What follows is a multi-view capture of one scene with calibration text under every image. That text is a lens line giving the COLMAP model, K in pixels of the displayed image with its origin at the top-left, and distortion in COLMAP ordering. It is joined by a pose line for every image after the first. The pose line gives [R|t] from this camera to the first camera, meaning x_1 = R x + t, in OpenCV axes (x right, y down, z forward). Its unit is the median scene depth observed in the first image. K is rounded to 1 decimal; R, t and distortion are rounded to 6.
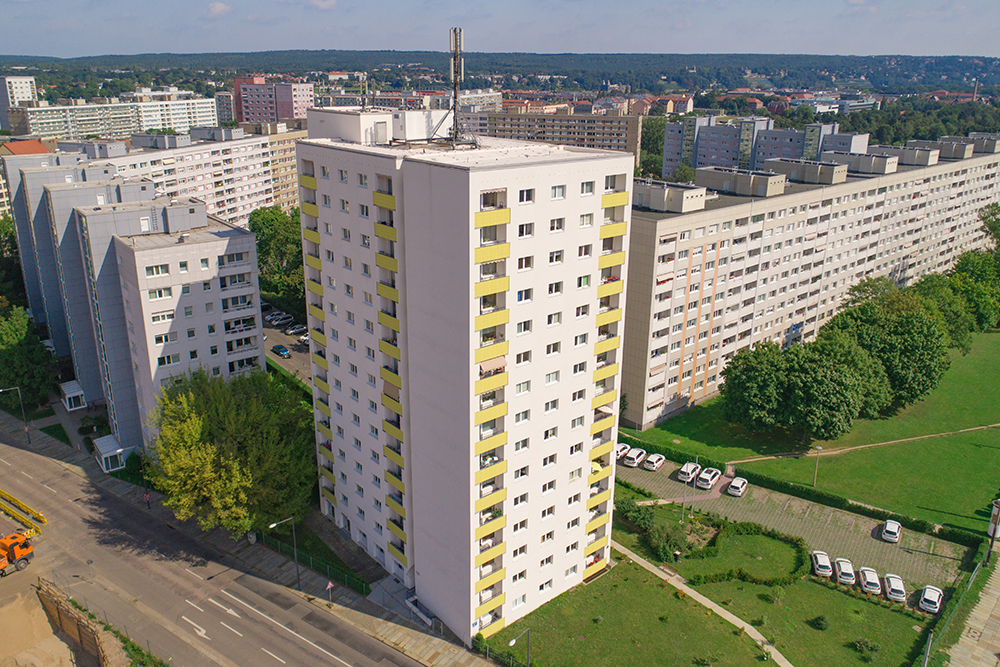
lens RADIAL K [[762.0, 0, 500.0], [0, 762.0, 333.5], [0, 0, 1]] dist [-0.006951, -0.005281]
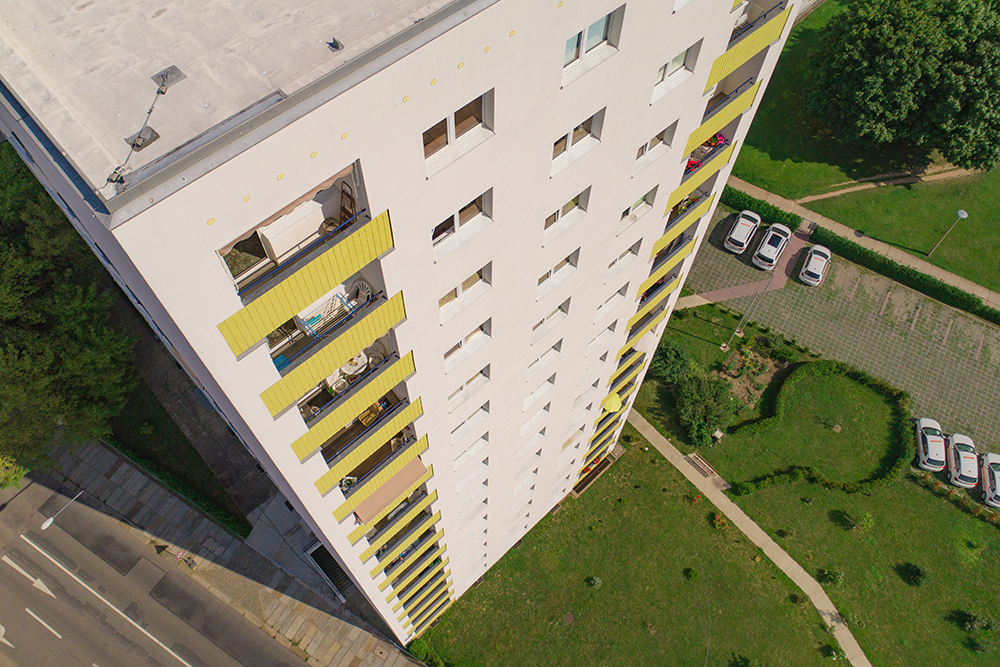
lens RADIAL K [[762.0, 0, 500.0], [0, 762.0, 333.5], [0, 0, 1]] dist [-0.006951, -0.005281]
pose [[0.999029, -0.031444, 0.030864, 0.029575], [0.003849, 0.760105, 0.649789, -0.212843], [-0.043892, -0.649040, 0.759487, 0.590515]]
